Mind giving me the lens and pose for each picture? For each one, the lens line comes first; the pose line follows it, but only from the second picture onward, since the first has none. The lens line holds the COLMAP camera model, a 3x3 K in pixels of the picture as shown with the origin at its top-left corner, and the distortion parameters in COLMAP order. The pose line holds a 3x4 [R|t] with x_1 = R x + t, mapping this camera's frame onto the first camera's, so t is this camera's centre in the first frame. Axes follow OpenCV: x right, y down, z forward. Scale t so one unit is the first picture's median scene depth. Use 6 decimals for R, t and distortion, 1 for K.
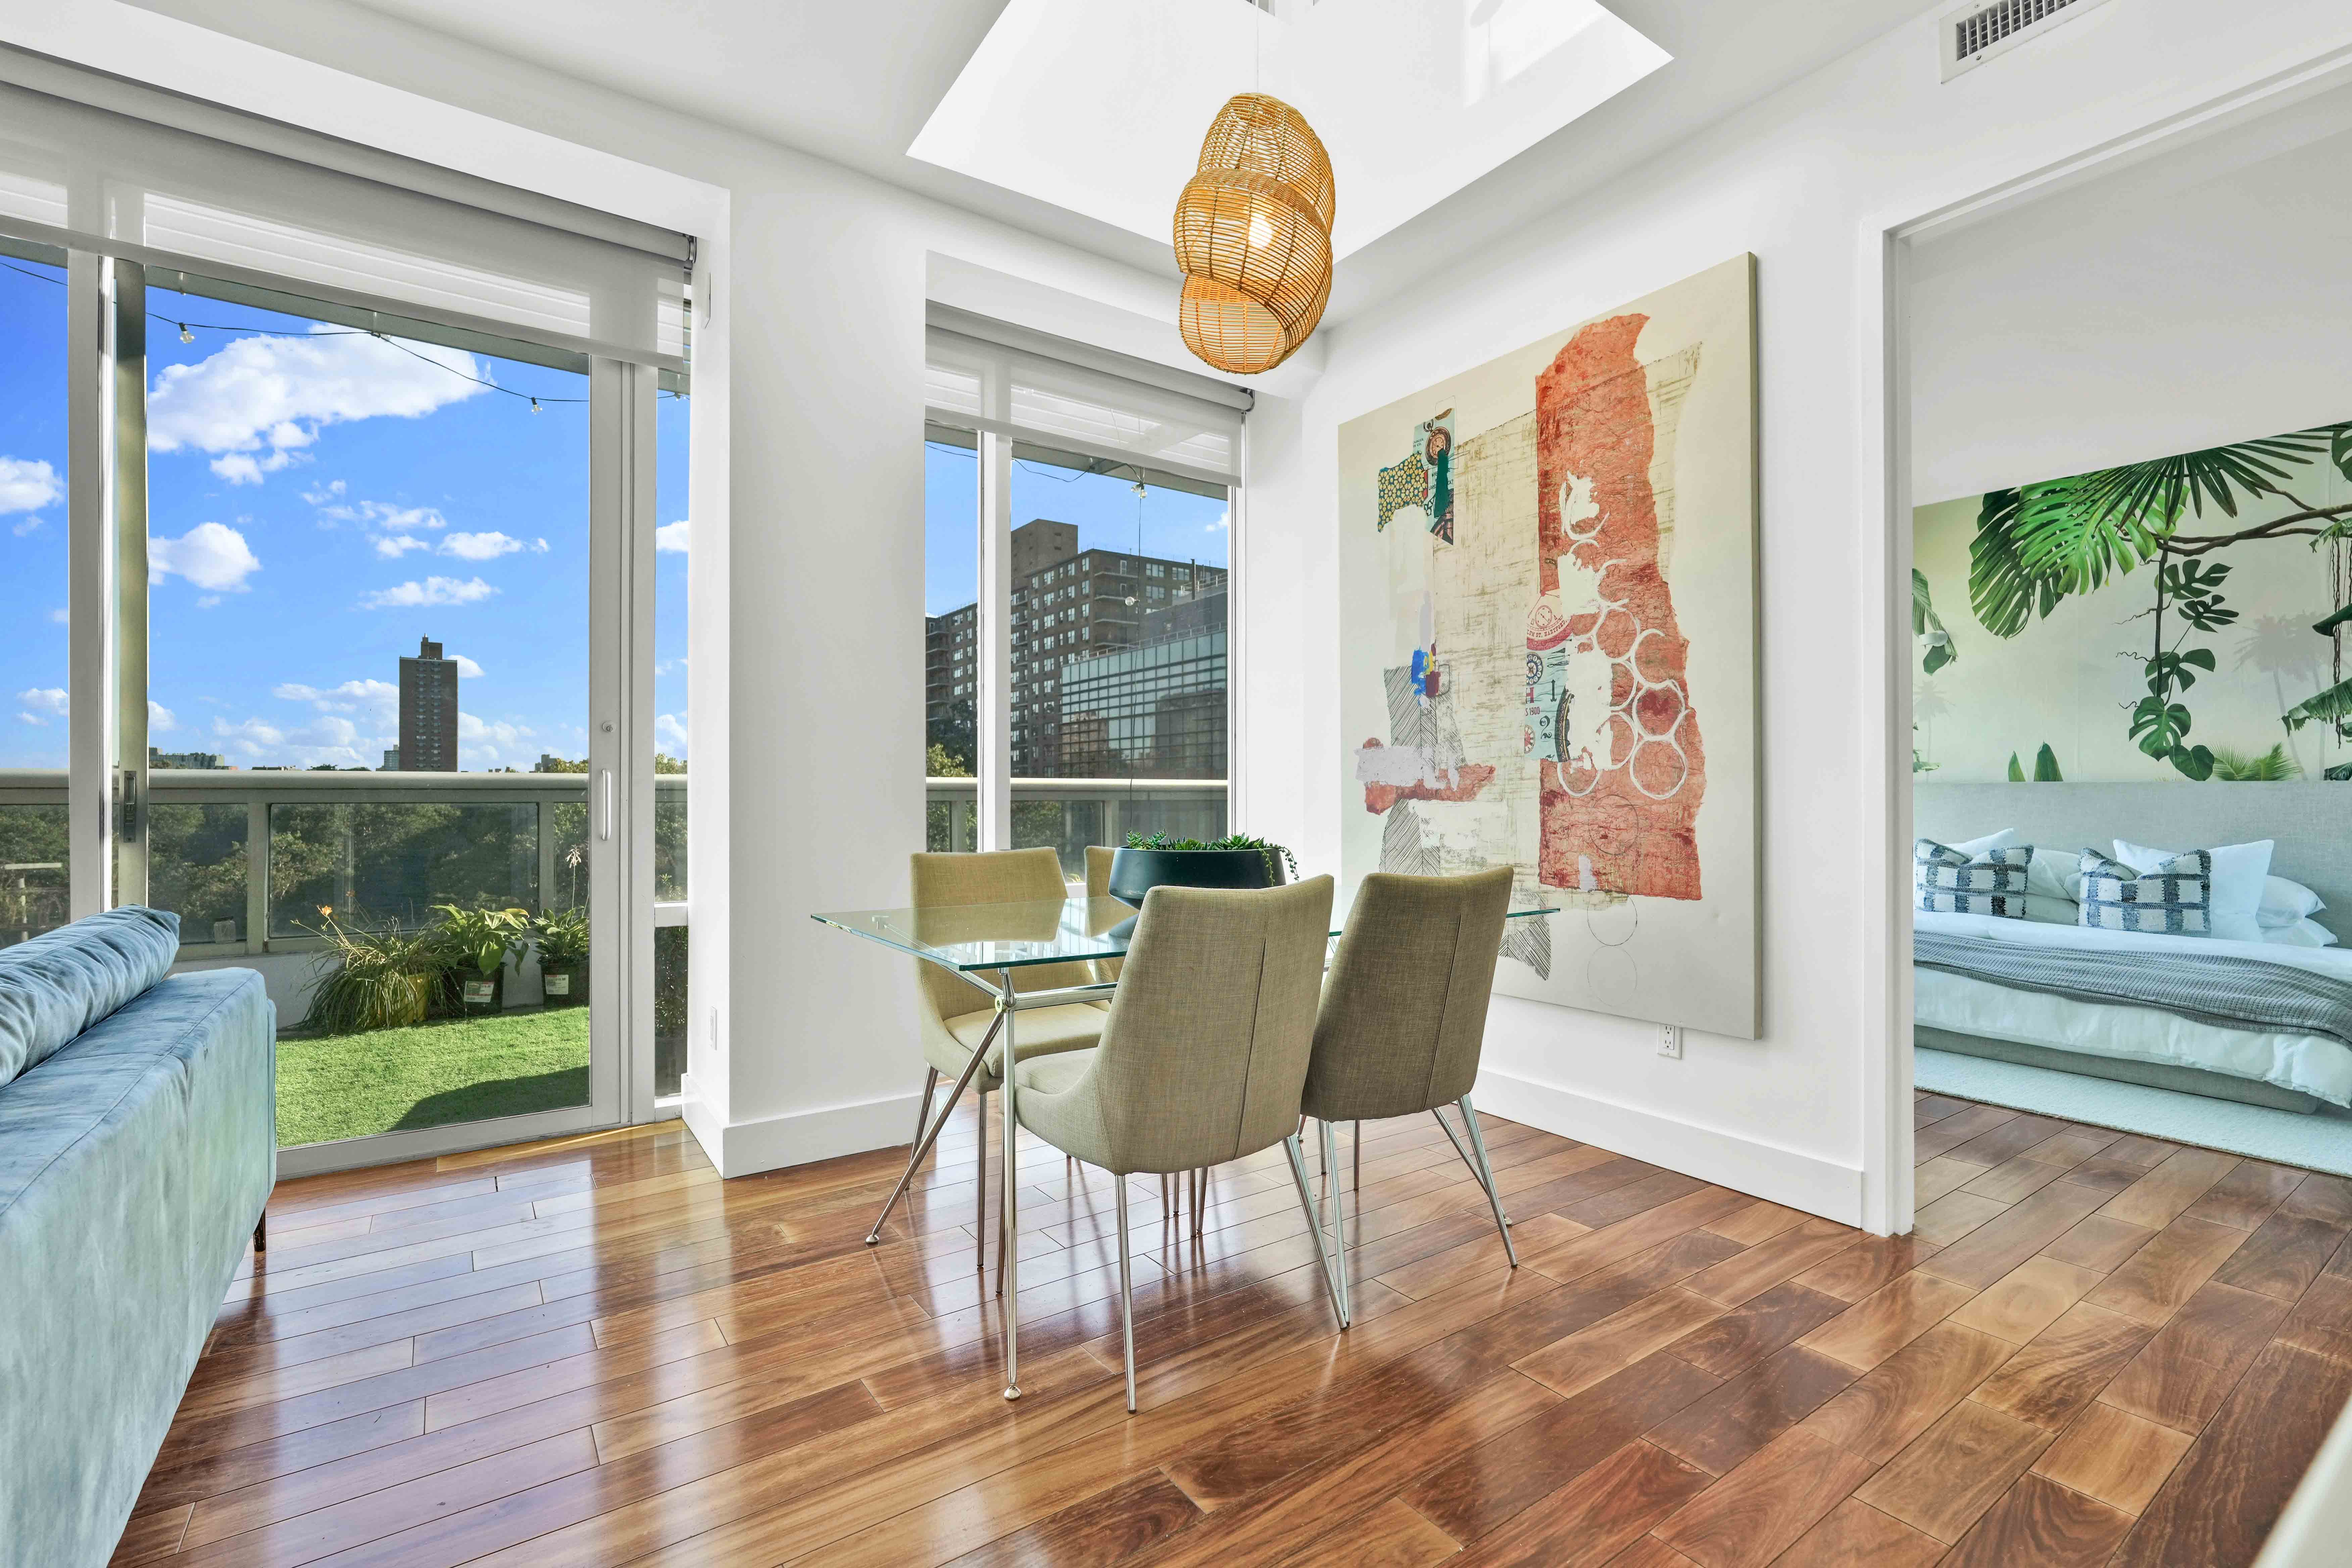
lens RADIAL K [[1052.2, 0, 1187.8], [0, 1052.2, 791.5], [0, 0, 1]] dist [-0.011525, 0.007423]
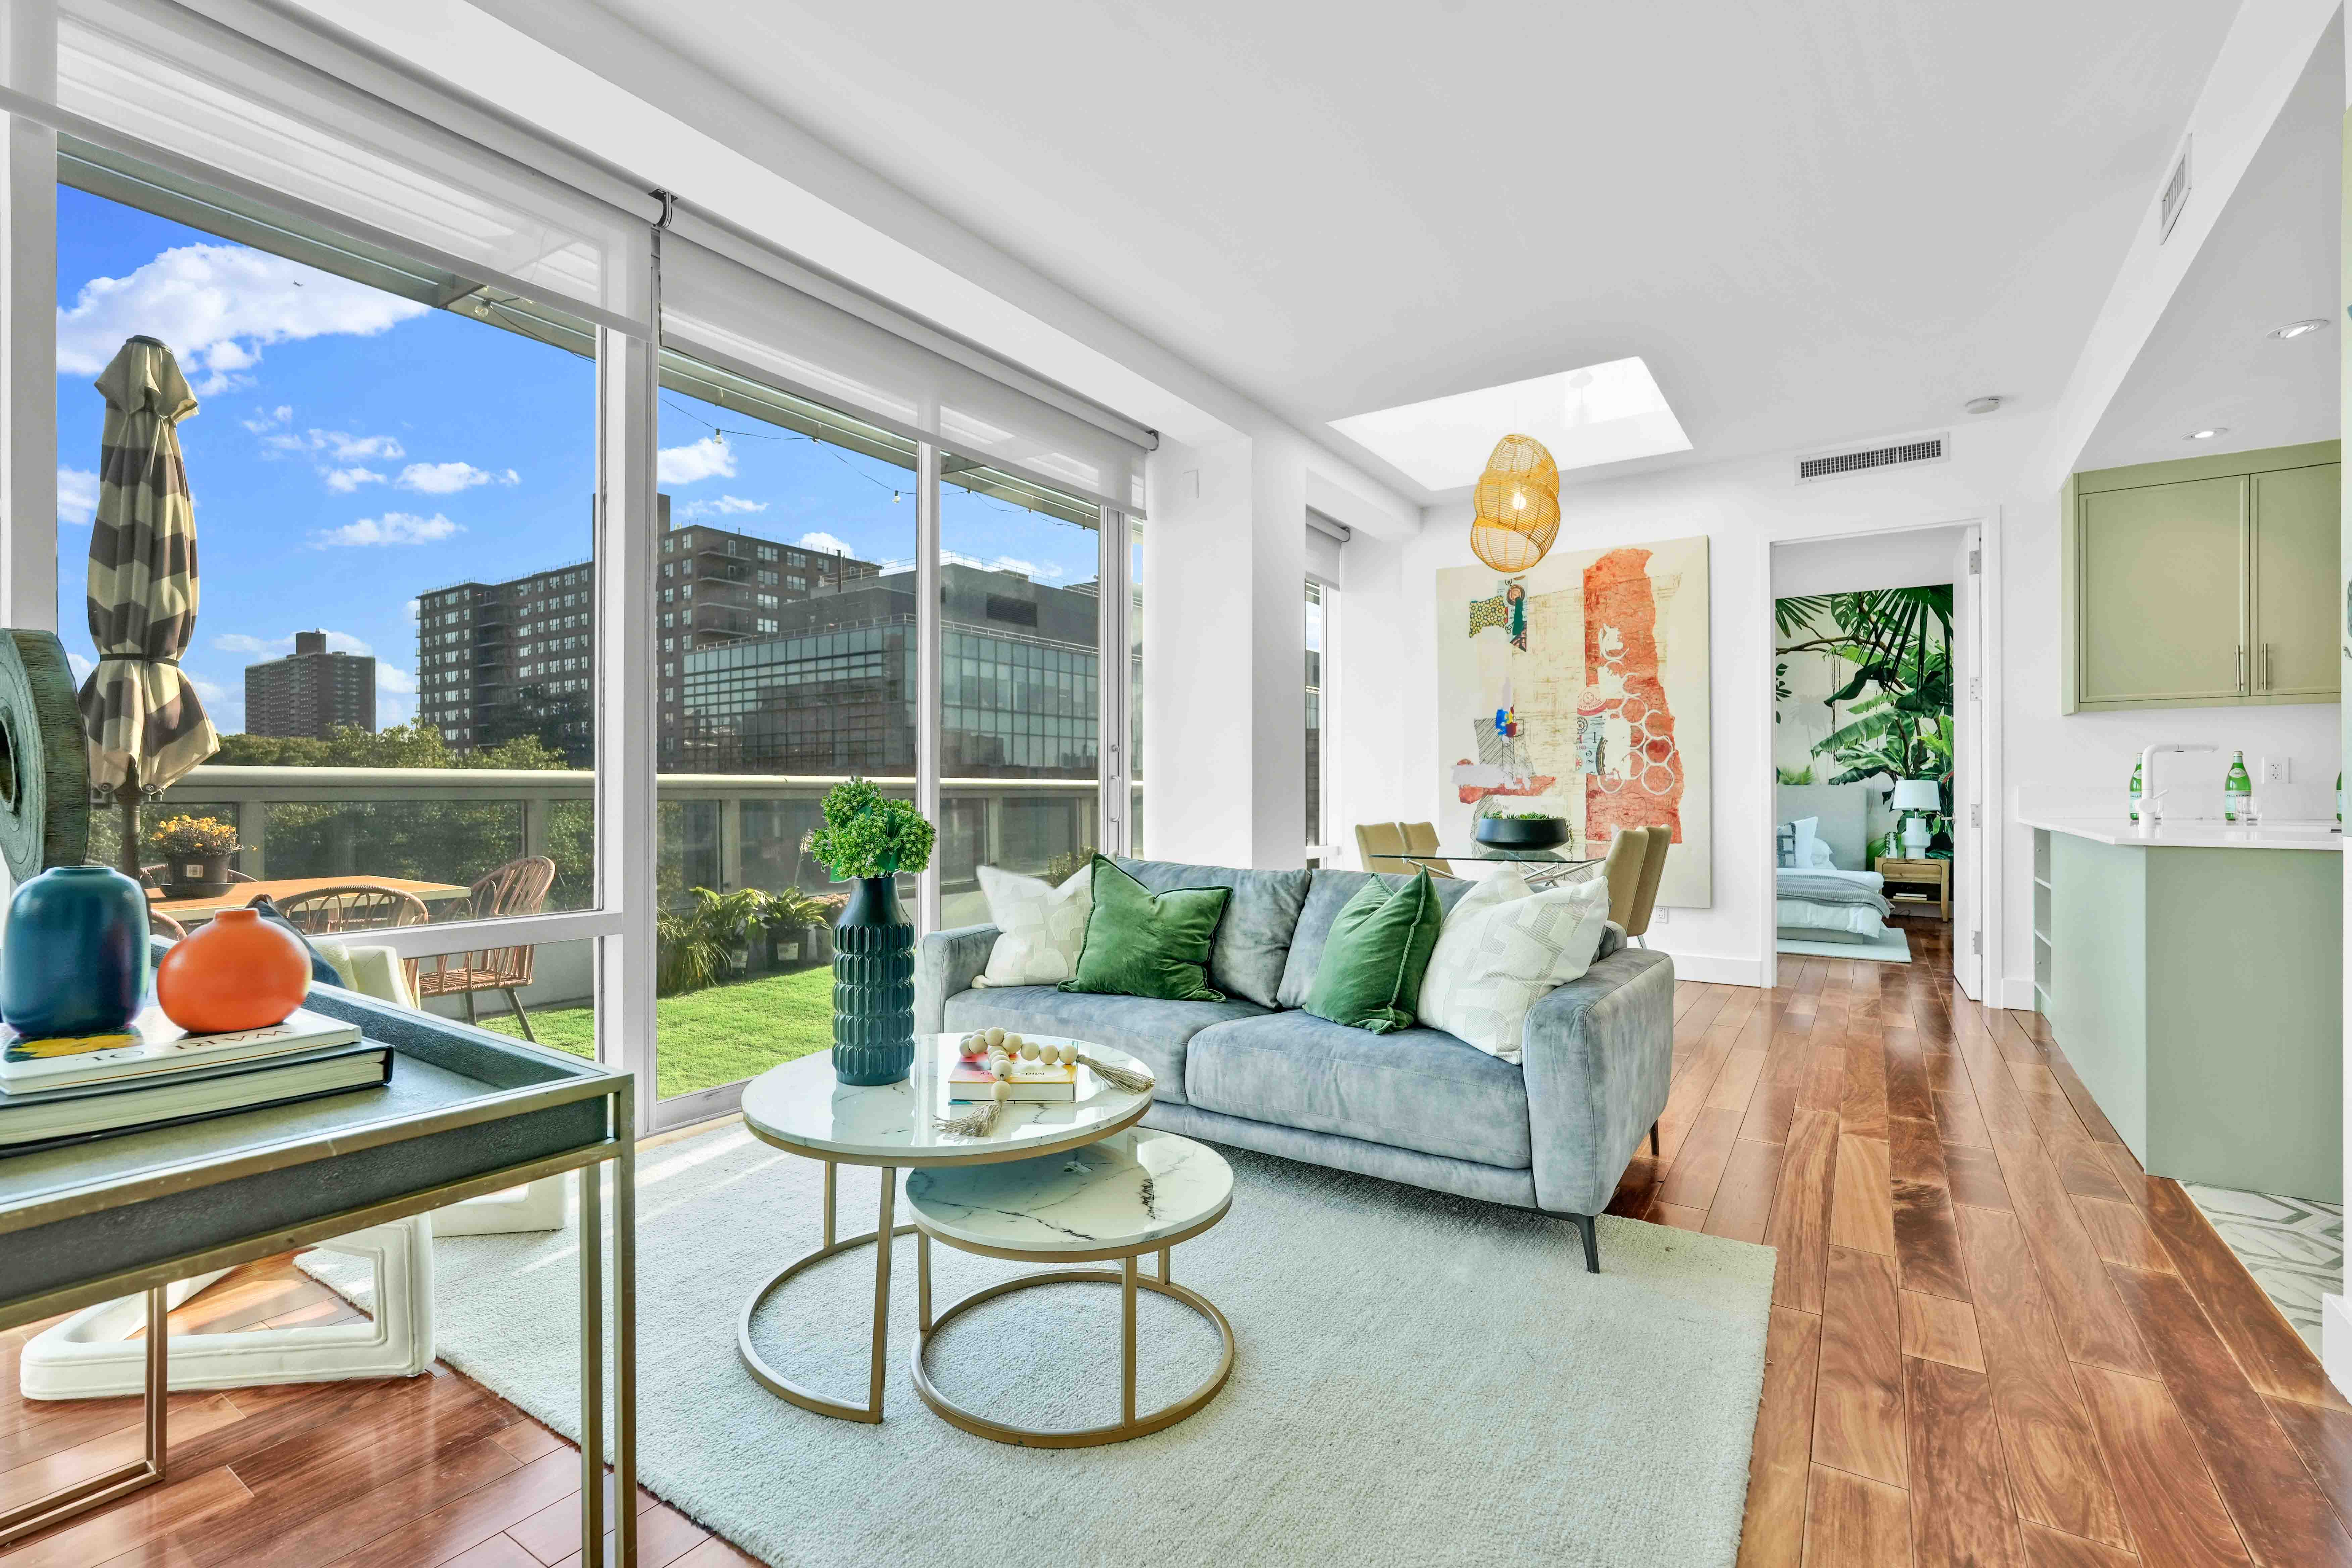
lens RADIAL K [[1052.2, 0, 1184.0], [0, 1052.2, 803.6], [0, 0, 1]] dist [-0.011525, 0.007423]
pose [[0.930285, -0.003861, 0.366817, -0.919197], [-0.001076, 0.999912, 0.013254, -0.000806], [-0.366836, -0.012725, 0.930199, -0.439210]]
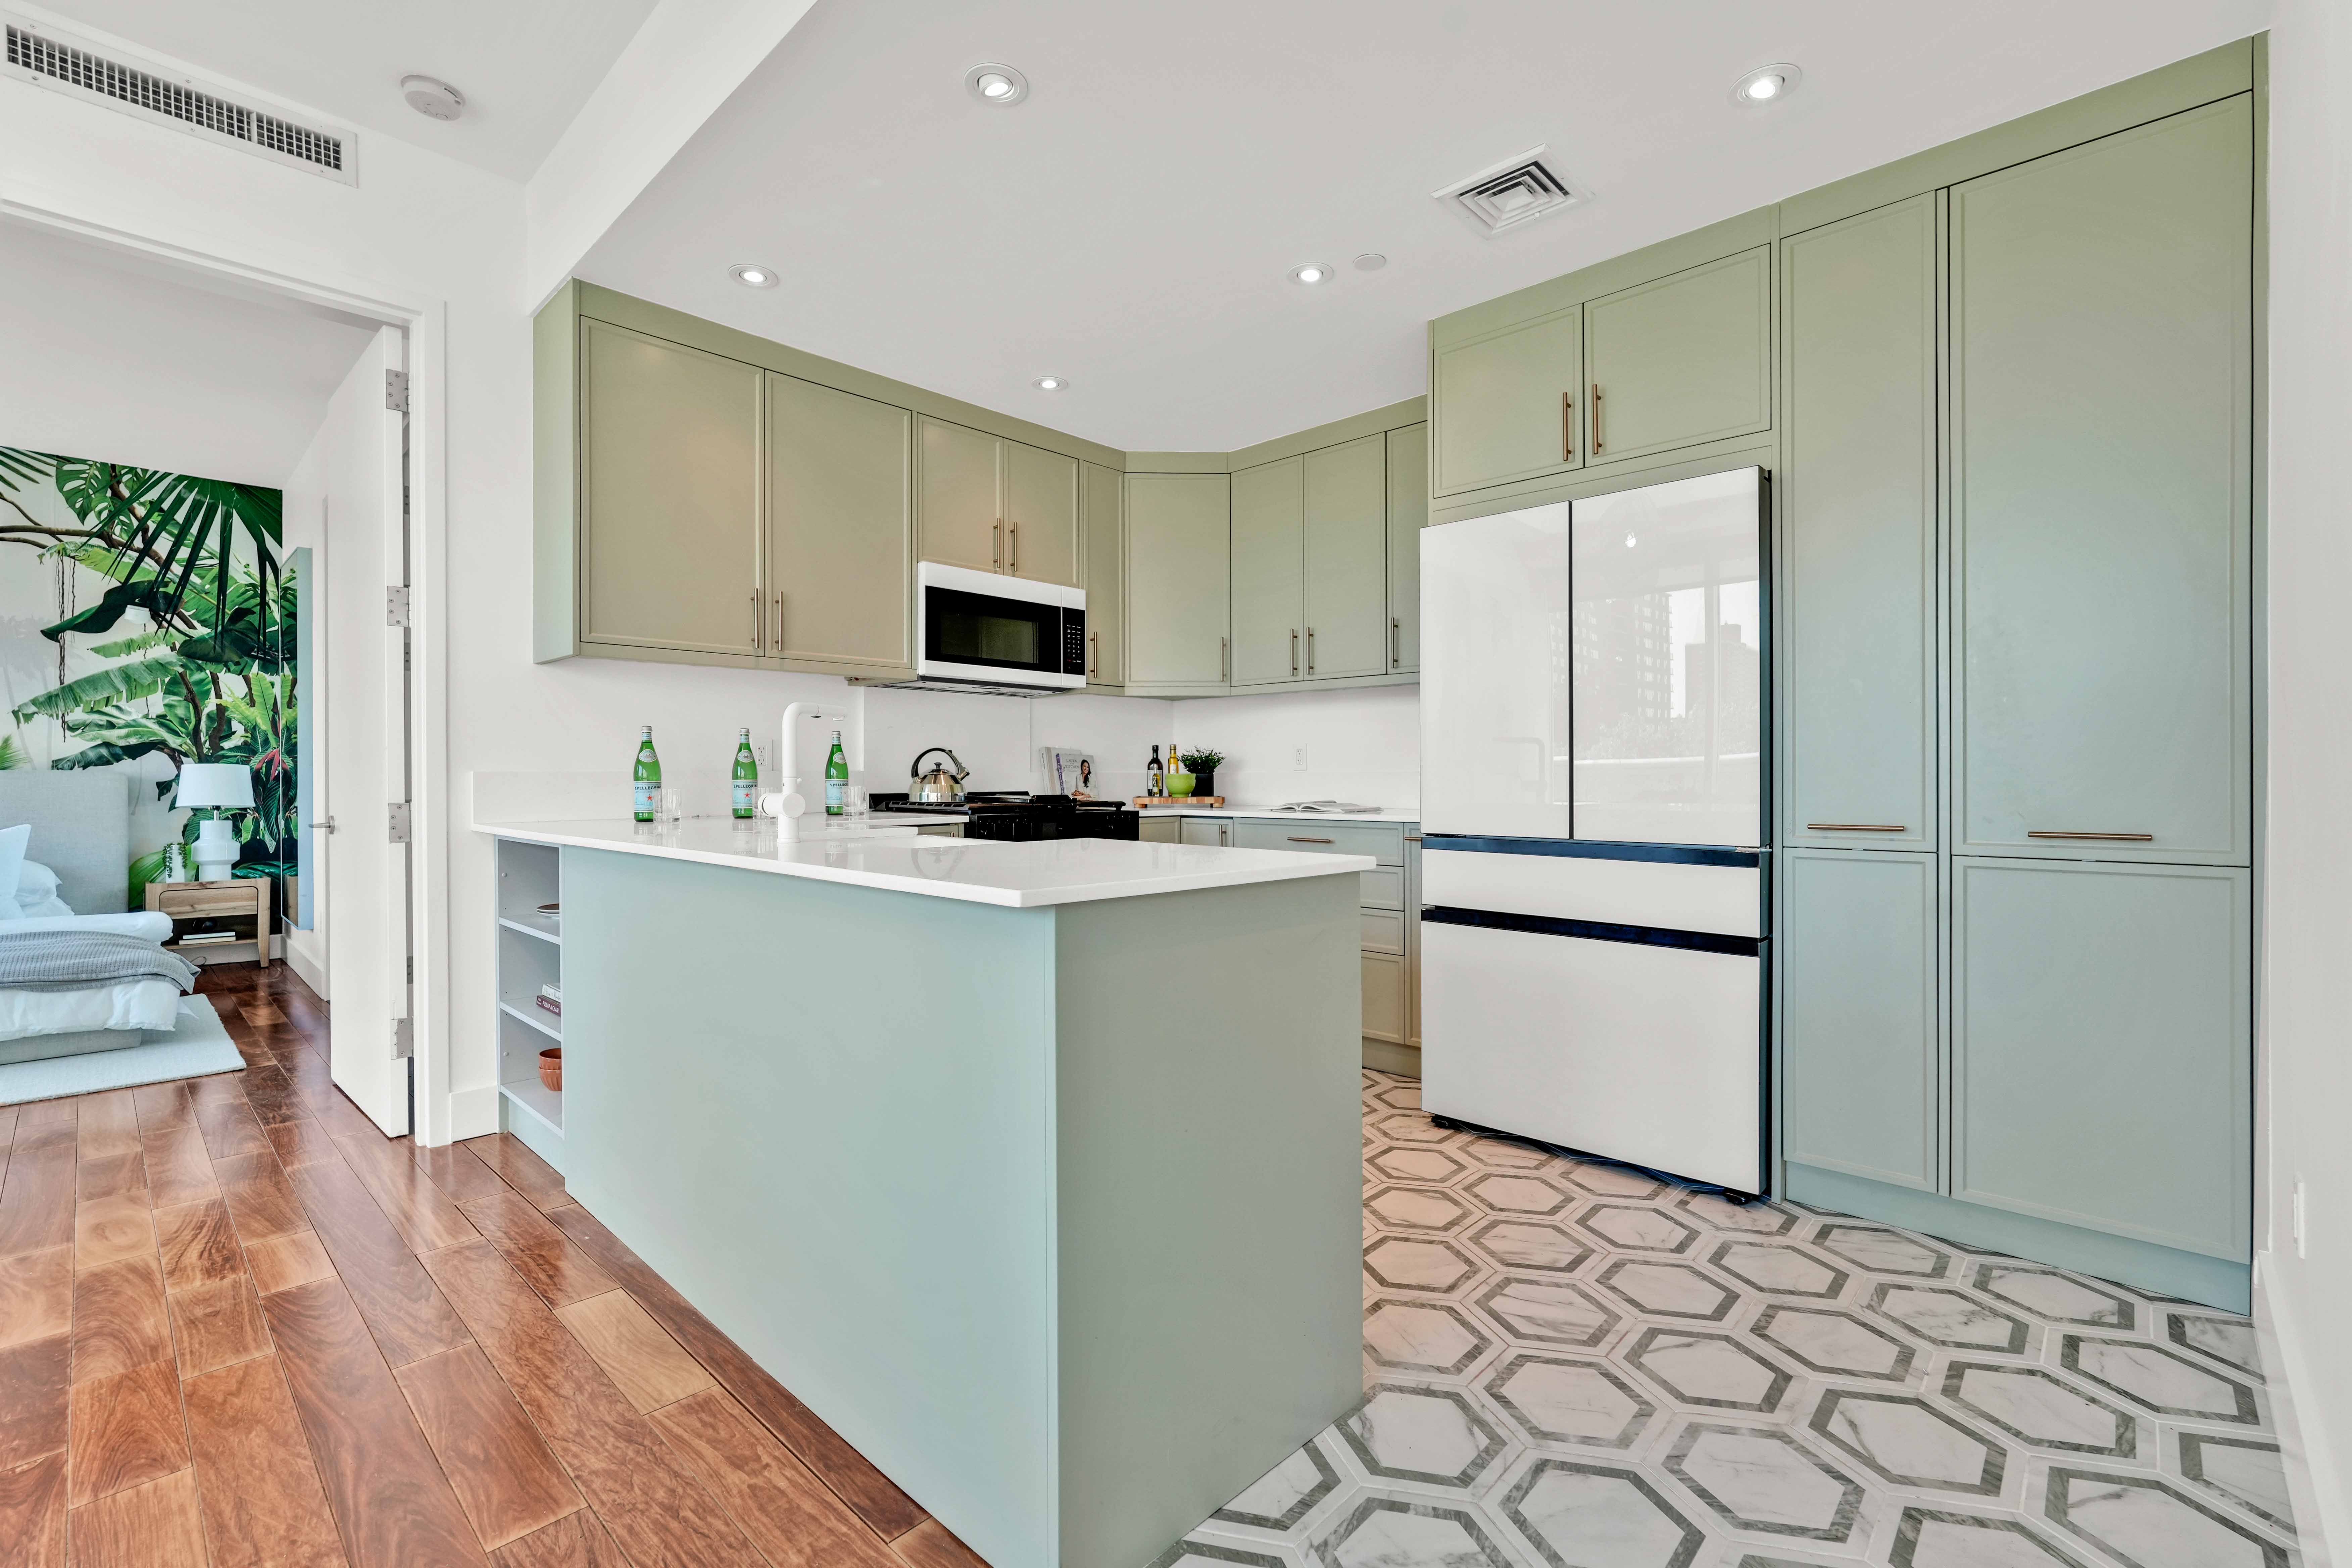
lens RADIAL K [[1052.2, 0, 1159.0], [0, 1052.2, 779.2], [0, 0, 1]] dist [-0.011525, 0.007423]
pose [[-0.182451, 0.002068, 0.983213, -0.314713], [-0.001357, 0.999996, -0.002355, -0.000095], [-0.983214, -0.001763, -0.182447, 0.058486]]
